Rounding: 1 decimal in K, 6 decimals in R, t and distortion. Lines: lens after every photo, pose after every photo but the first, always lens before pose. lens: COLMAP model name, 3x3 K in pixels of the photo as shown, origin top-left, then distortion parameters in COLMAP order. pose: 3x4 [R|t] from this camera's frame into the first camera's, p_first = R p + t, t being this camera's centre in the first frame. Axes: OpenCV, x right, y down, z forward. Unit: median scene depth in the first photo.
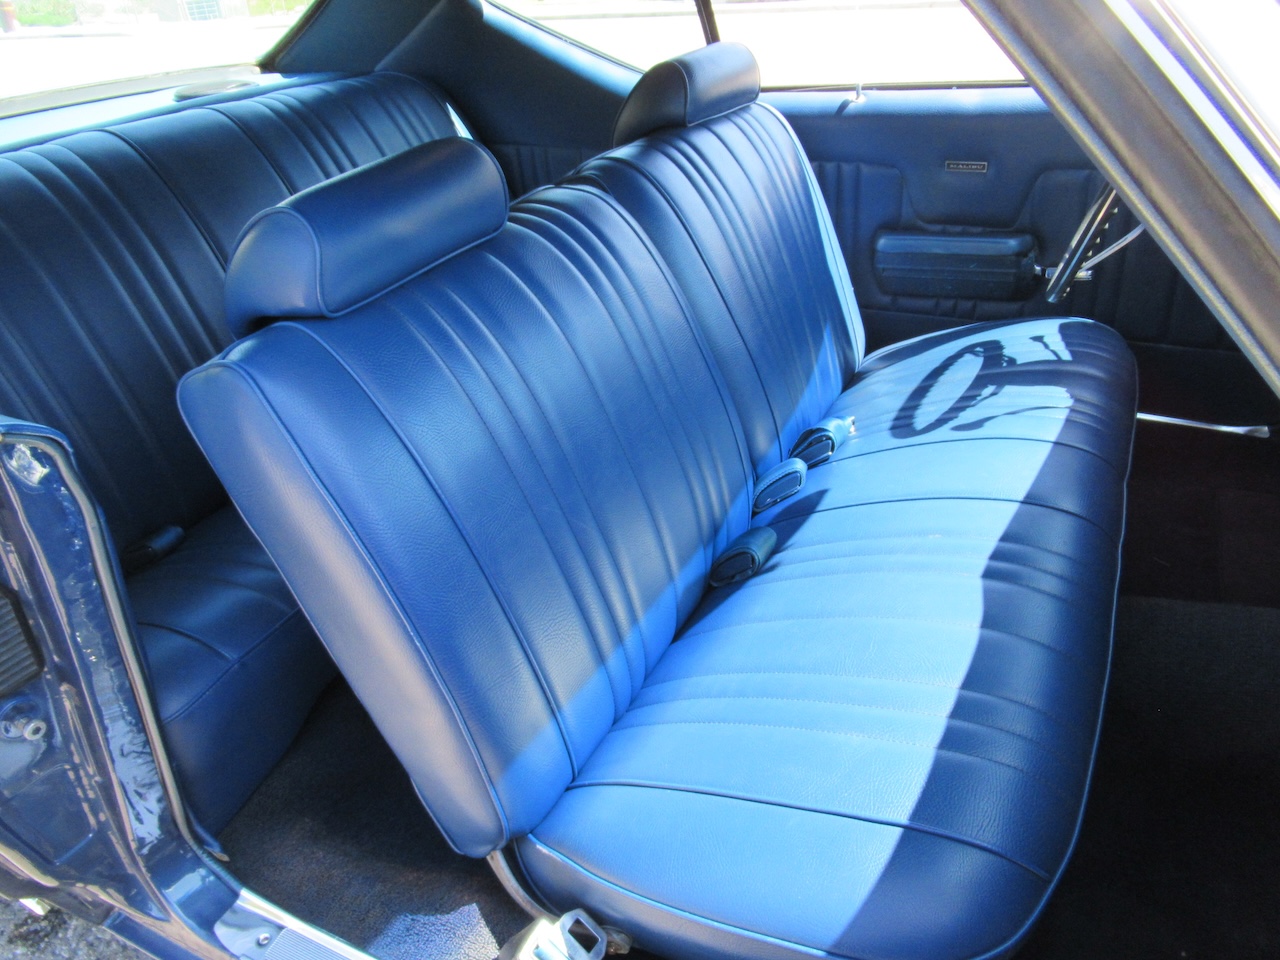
lens RADIAL K [[948.0, 0, 641.8], [0, 948.0, 479.4], [0, 0, 1]] dist [-0.002177, -0.006767]
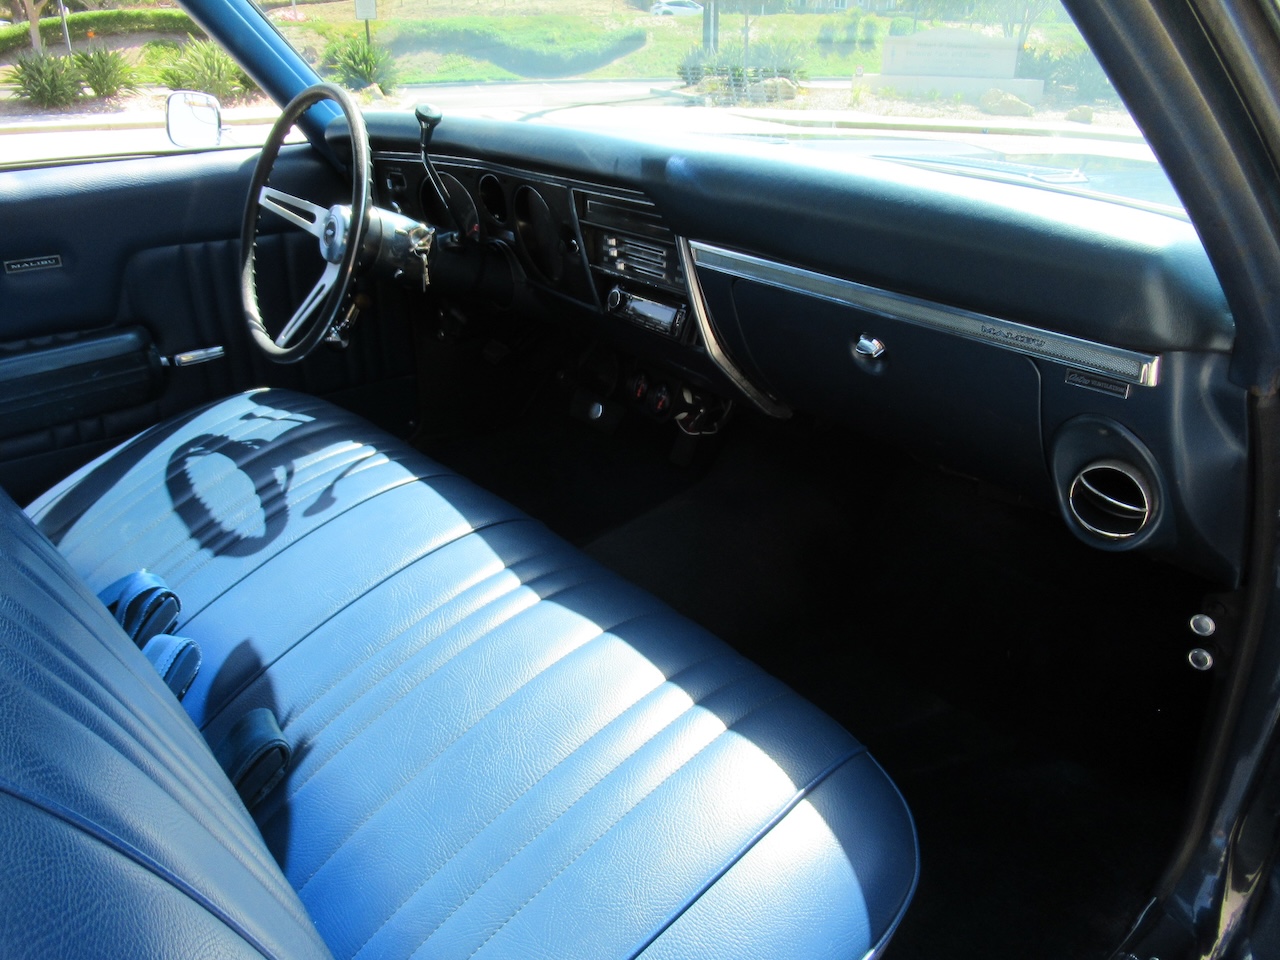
lens RADIAL K [[948.0, 0, 641.8], [0, 948.0, 479.4], [0, 0, 1]] dist [-0.002177, -0.006767]
pose [[0.407355, -0.331915, 0.850820, -0.235949], [0.435726, 0.889384, 0.138342, -0.060072], [-0.802623, 0.314370, 0.506919, 0.270722]]
